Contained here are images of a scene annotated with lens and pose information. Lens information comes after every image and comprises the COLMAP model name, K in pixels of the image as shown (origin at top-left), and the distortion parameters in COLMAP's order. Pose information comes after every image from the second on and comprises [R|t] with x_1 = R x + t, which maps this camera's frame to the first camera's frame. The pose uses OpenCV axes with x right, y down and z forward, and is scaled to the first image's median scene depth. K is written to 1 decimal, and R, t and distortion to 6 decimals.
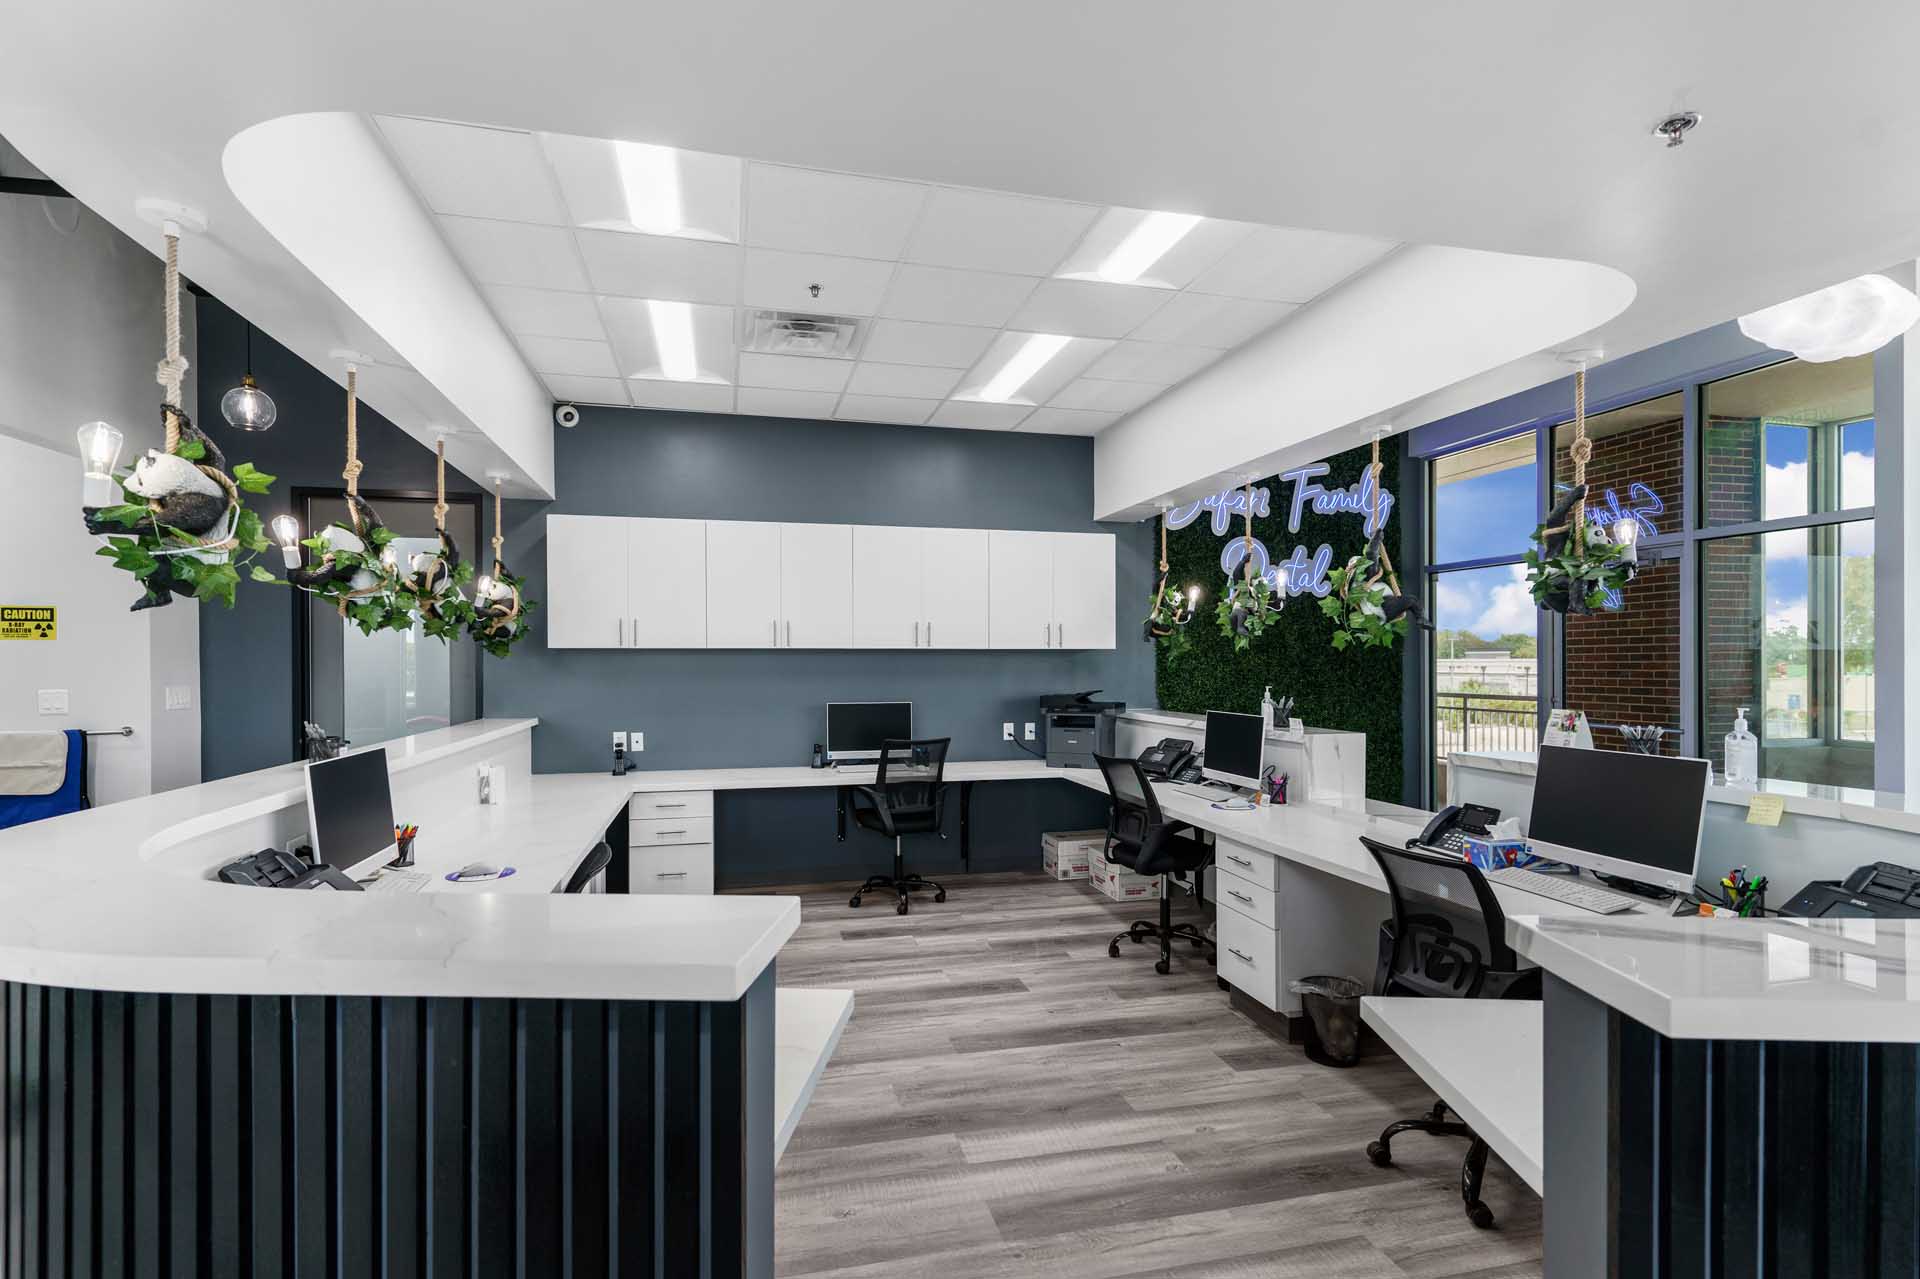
lens RADIAL K [[931.5, 0, 957.3], [0, 931.5, 645.5], [0, 0, 1]] dist [-0.000286, 0.000786]
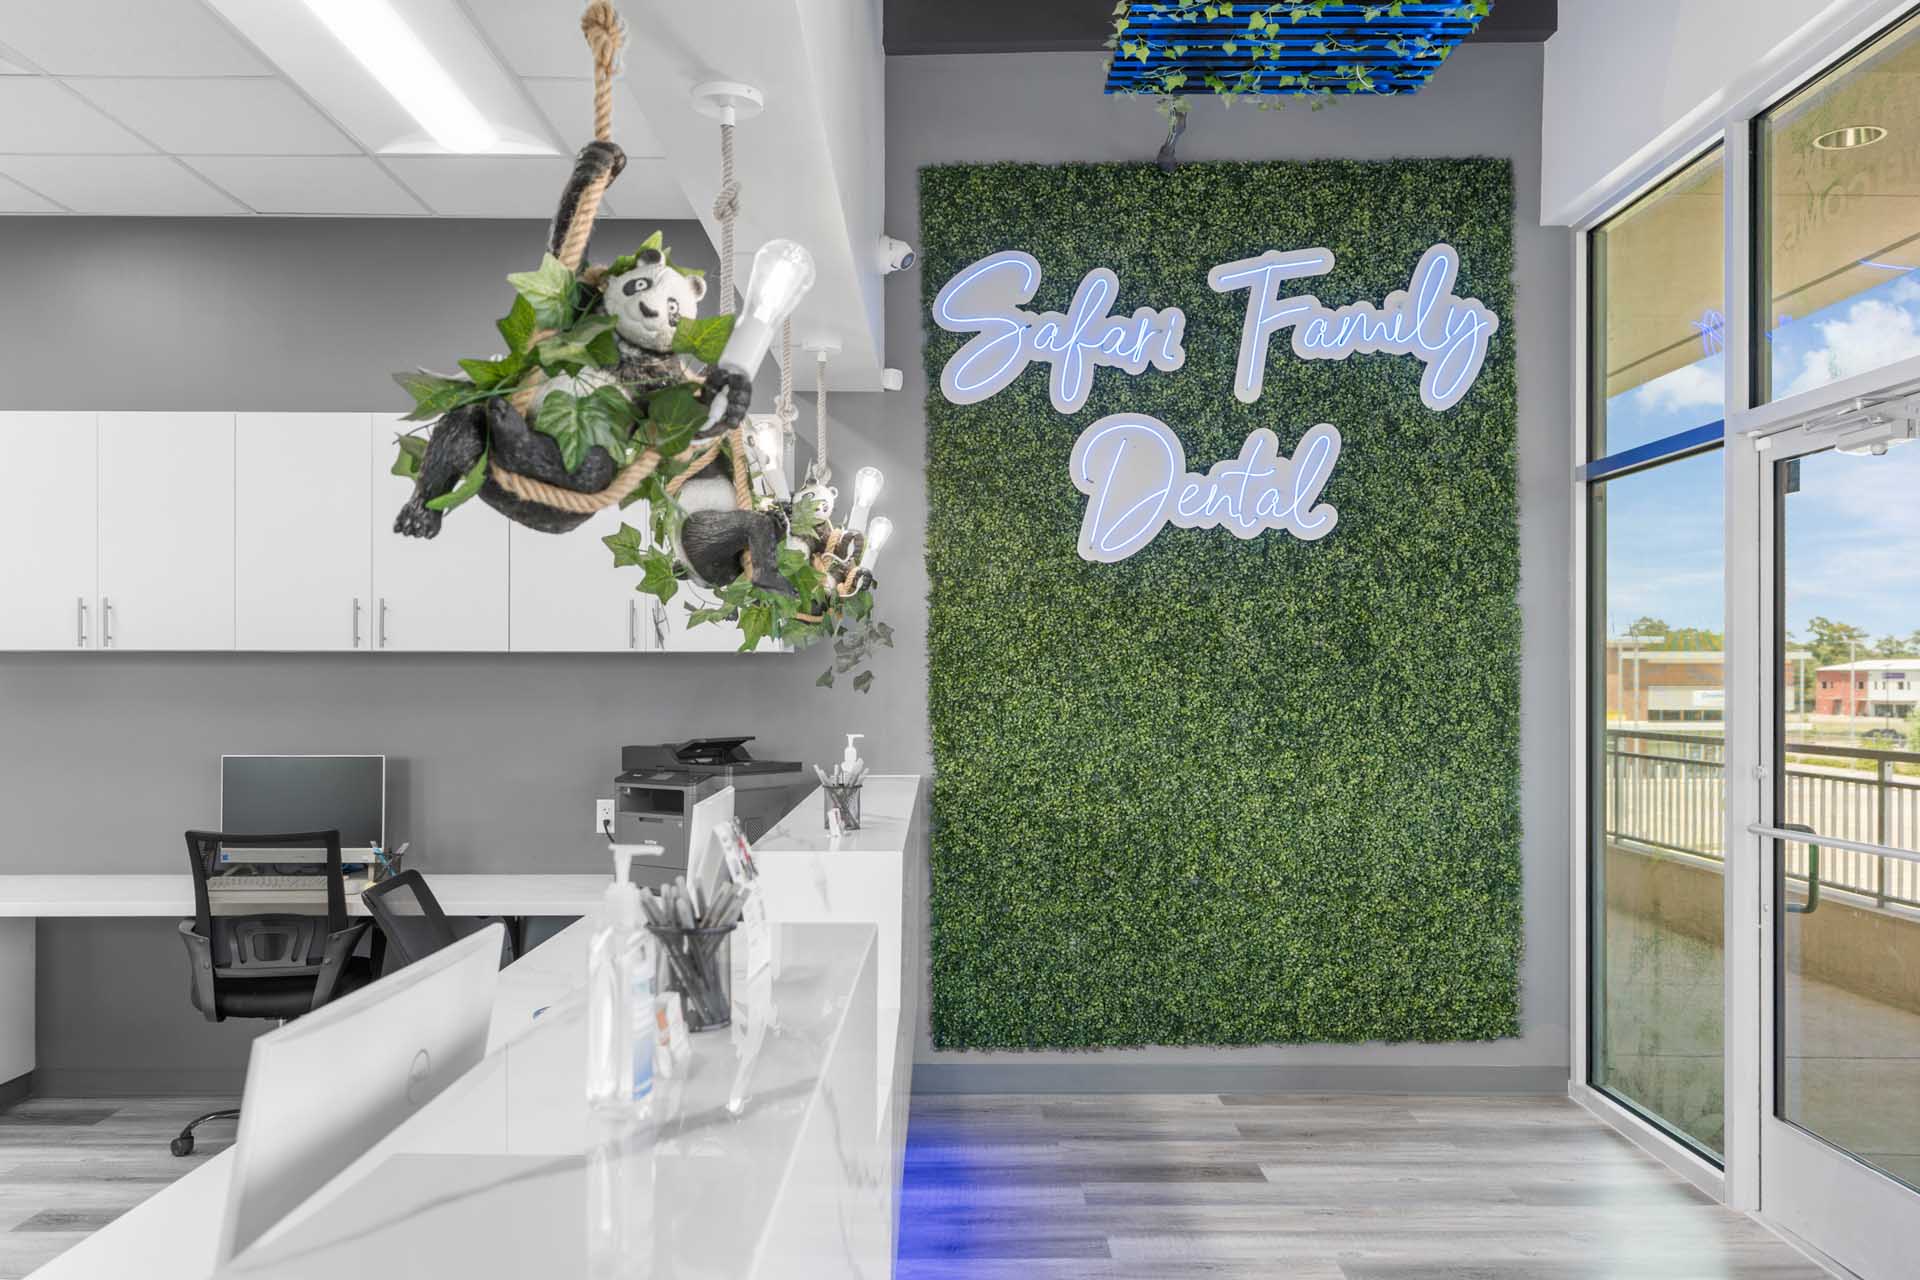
lens RADIAL K [[1587.5, 0, 961.1], [0, 1587.5, 646.1], [0, 0, 1]] dist [-0.000407, 0.003366]
pose [[0.974112, -0.001202, -0.226062, 0.400877], [0.000654, 0.999997, -0.002498, 0.002810], [0.226064, 0.002285, 0.974110, 0.195421]]
